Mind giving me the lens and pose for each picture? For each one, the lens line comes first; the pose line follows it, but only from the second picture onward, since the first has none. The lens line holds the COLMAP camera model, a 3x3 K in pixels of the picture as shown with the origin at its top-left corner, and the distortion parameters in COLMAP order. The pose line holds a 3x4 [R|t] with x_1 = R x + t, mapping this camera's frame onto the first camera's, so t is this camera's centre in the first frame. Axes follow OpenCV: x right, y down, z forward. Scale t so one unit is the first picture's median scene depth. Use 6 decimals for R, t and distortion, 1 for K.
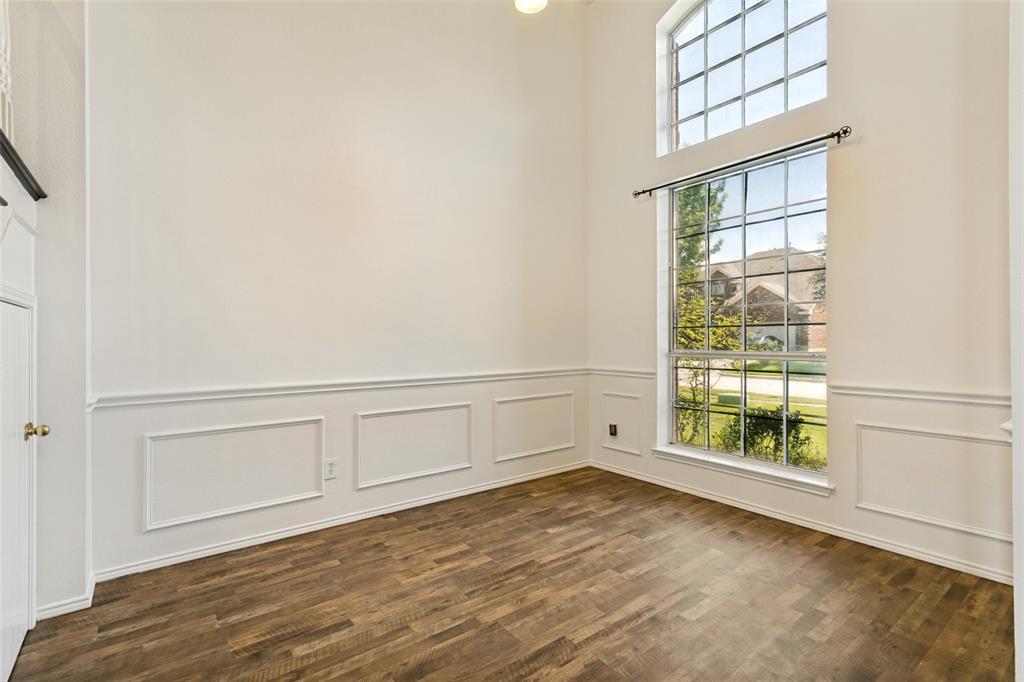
lens RADIAL K [[484.0, 0, 511.5], [0, 484.0, 342.5], [0, 0, 1]] dist [0.004039, 0.000330]
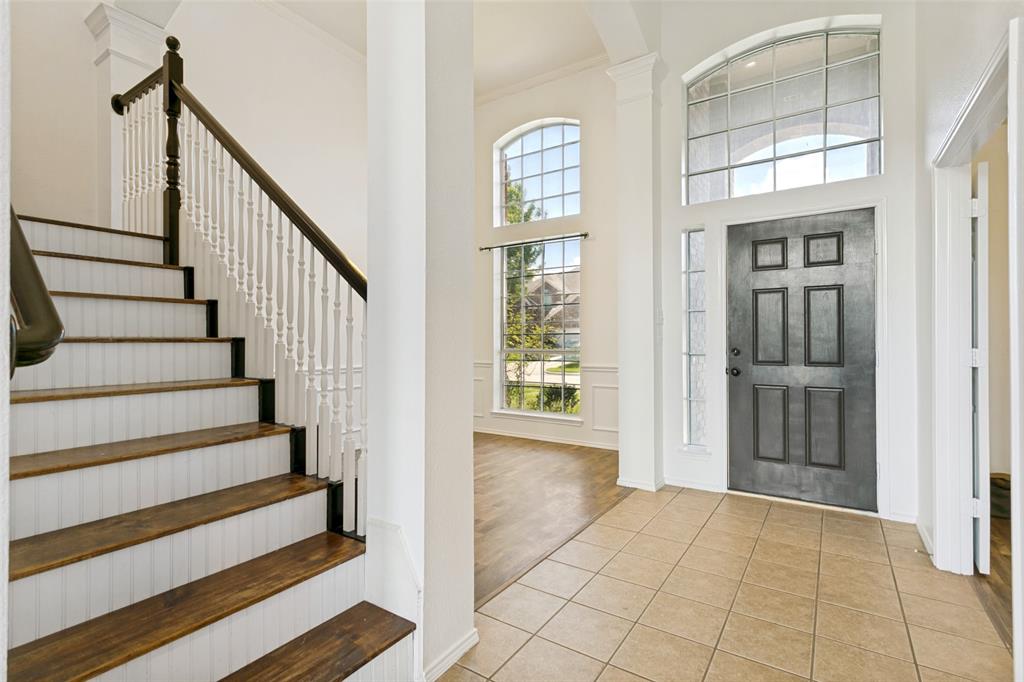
lens RADIAL K [[484.0, 0, 512.6], [0, 484.0, 344.1], [0, 0, 1]] dist [0.004039, 0.000330]
pose [[0.946670, 0.002553, 0.322196, -0.240694], [-0.001319, 0.999991, -0.004050, 0.010576], [-0.322203, 0.003409, 0.946664, -0.828107]]
